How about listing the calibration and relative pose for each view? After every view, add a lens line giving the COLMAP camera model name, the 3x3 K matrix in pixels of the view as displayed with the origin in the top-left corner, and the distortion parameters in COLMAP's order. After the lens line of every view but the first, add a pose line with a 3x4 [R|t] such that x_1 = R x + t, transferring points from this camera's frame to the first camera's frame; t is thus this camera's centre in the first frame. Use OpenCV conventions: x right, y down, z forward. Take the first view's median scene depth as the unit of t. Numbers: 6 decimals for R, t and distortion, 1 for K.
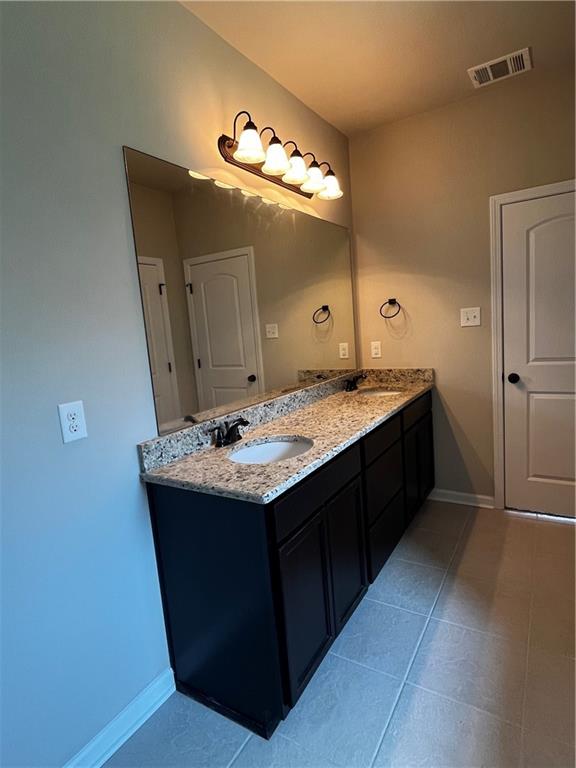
lens RADIAL K [[418.2, 0, 288.0], [0, 418.2, 384.0], [0, 0, 1]] dist [-0.003784, -0.001488]
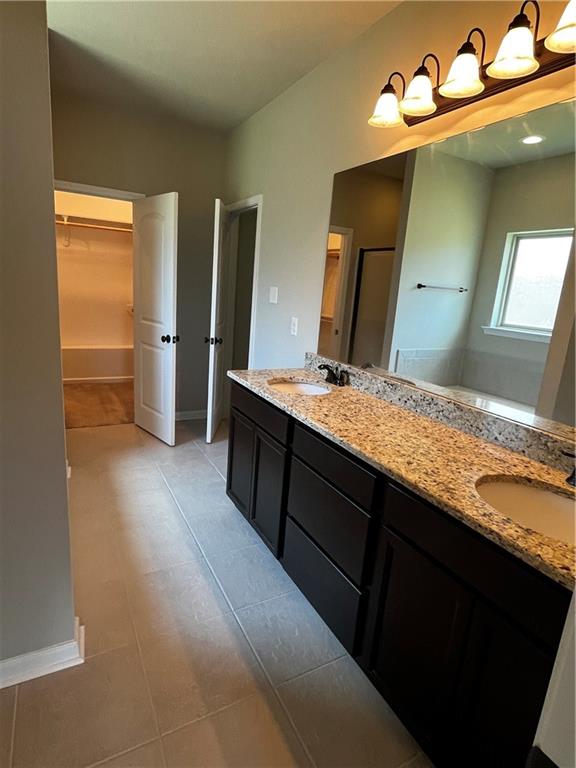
lens RADIAL K [[418.2, 0, 288.0], [0, 418.2, 384.0], [0, 0, 1]] dist [-0.003784, -0.001488]
pose [[-0.498905, 0.234565, -0.834310, 0.875235], [-0.160612, 0.920976, 0.354975, -0.254027], [0.851644, 0.311100, -0.421806, 1.243762]]
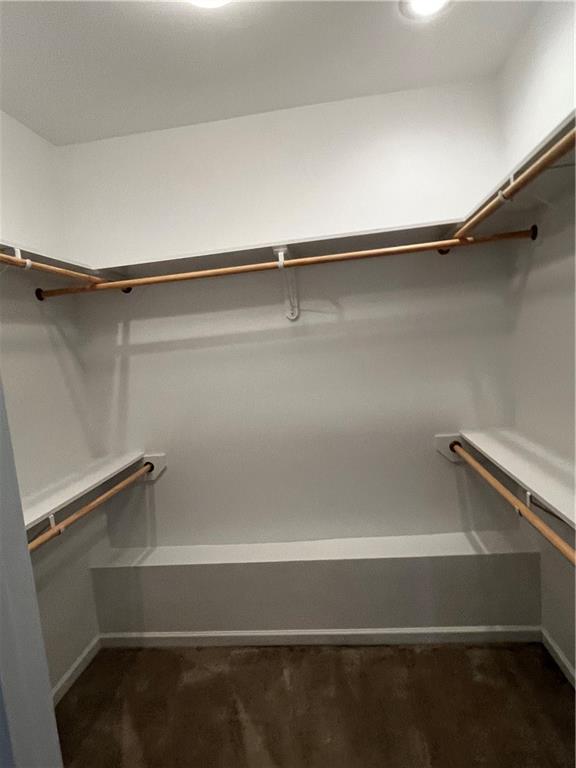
lens RADIAL K [[418.2, 0, 288.0], [0, 418.2, 384.0], [0, 0, 1]] dist [-0.003784, -0.001488]
pose [[-0.893322, 0.192787, -0.405967, 0.586672], [0.091986, 0.962629, 0.254722, -0.197566], [0.439903, 0.190205, -0.877671, 0.869202]]
